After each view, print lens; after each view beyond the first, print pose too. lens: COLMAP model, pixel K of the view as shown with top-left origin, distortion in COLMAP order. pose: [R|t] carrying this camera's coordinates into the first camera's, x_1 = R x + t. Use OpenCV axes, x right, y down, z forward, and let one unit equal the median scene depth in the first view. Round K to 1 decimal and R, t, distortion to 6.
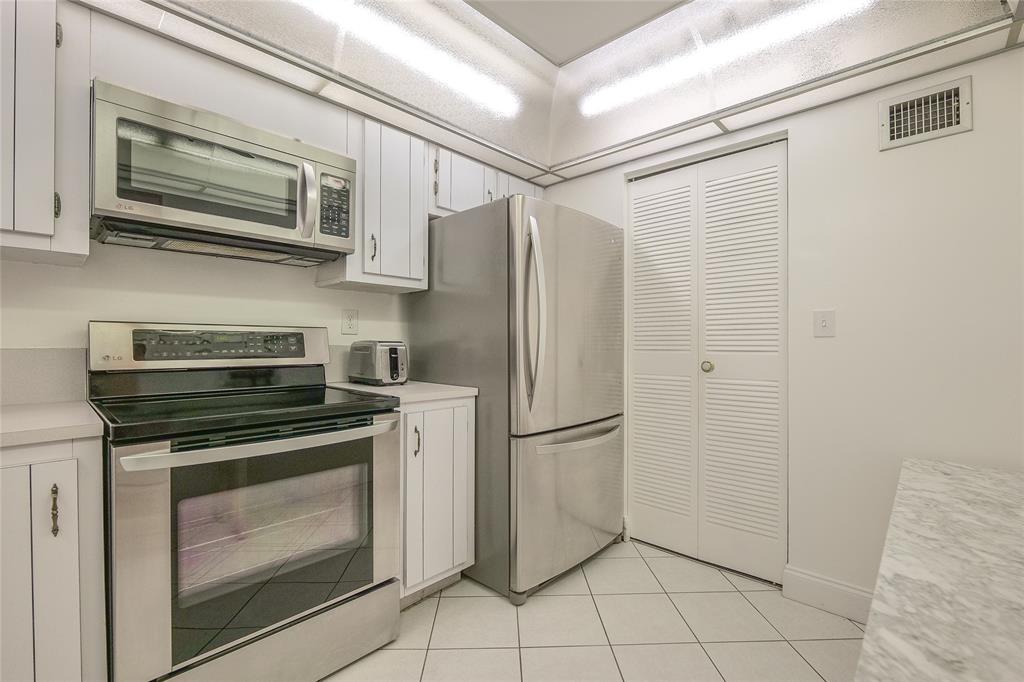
lens RADIAL K [[448.3, 0, 523.7], [0, 448.3, 345.9], [0, 0, 1]] dist [-0.010764, 0.000113]
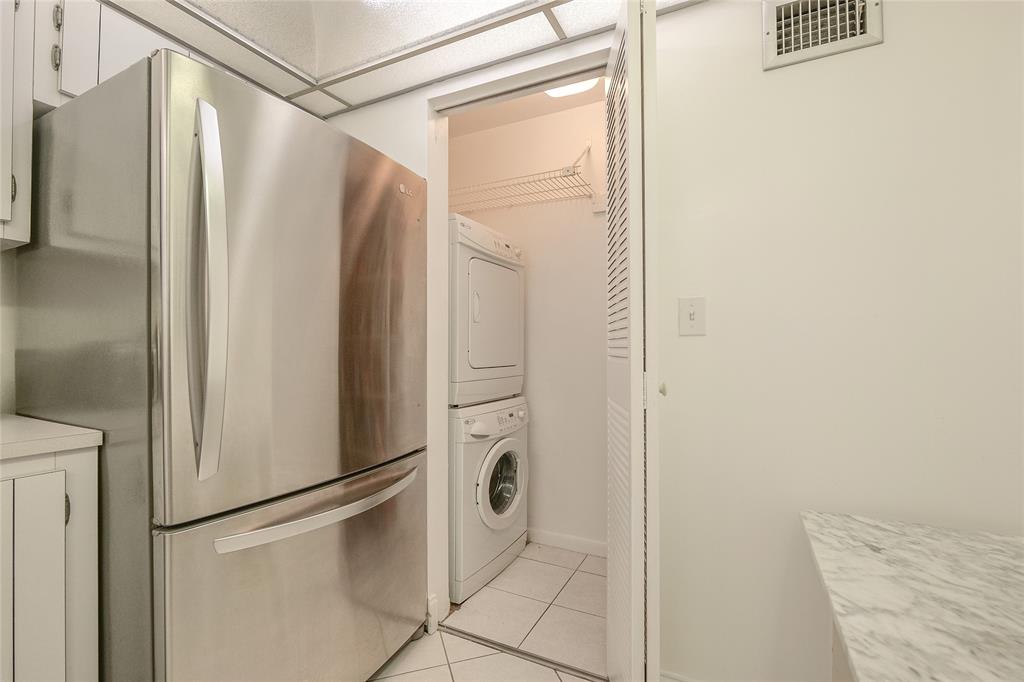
lens RADIAL K [[433.2, 0, 505.1], [0, 433.2, 349.2], [0, 0, 1]] dist [-0.008850, -0.000005]
pose [[0.969599, 0.001033, 0.244698, 0.226940], [0.000035, 0.999991, -0.004358, 0.003029], [-0.244701, 0.004234, 0.969589, 0.417966]]
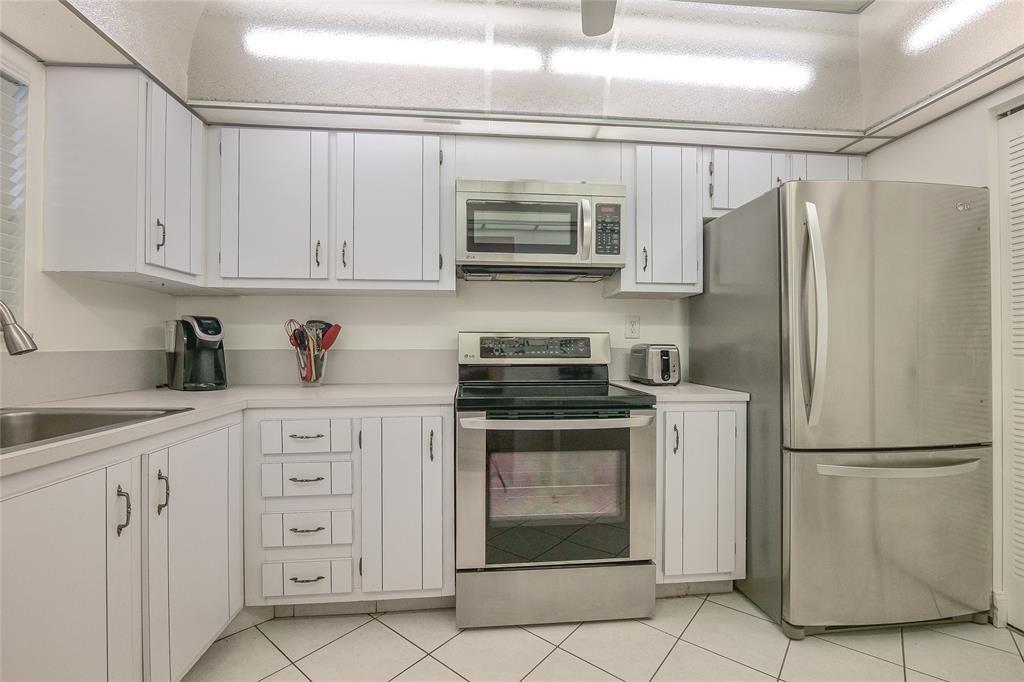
lens RADIAL K [[448.3, 0, 513.4], [0, 448.3, 344.7], [0, 0, 1]] dist [-0.010764, 0.000113]
pose [[0.751762, -0.003155, -0.659427, 0.147797], [-0.003034, 0.999961, -0.008243, 0.000496], [0.659428, 0.008198, 0.751723, -0.039675]]
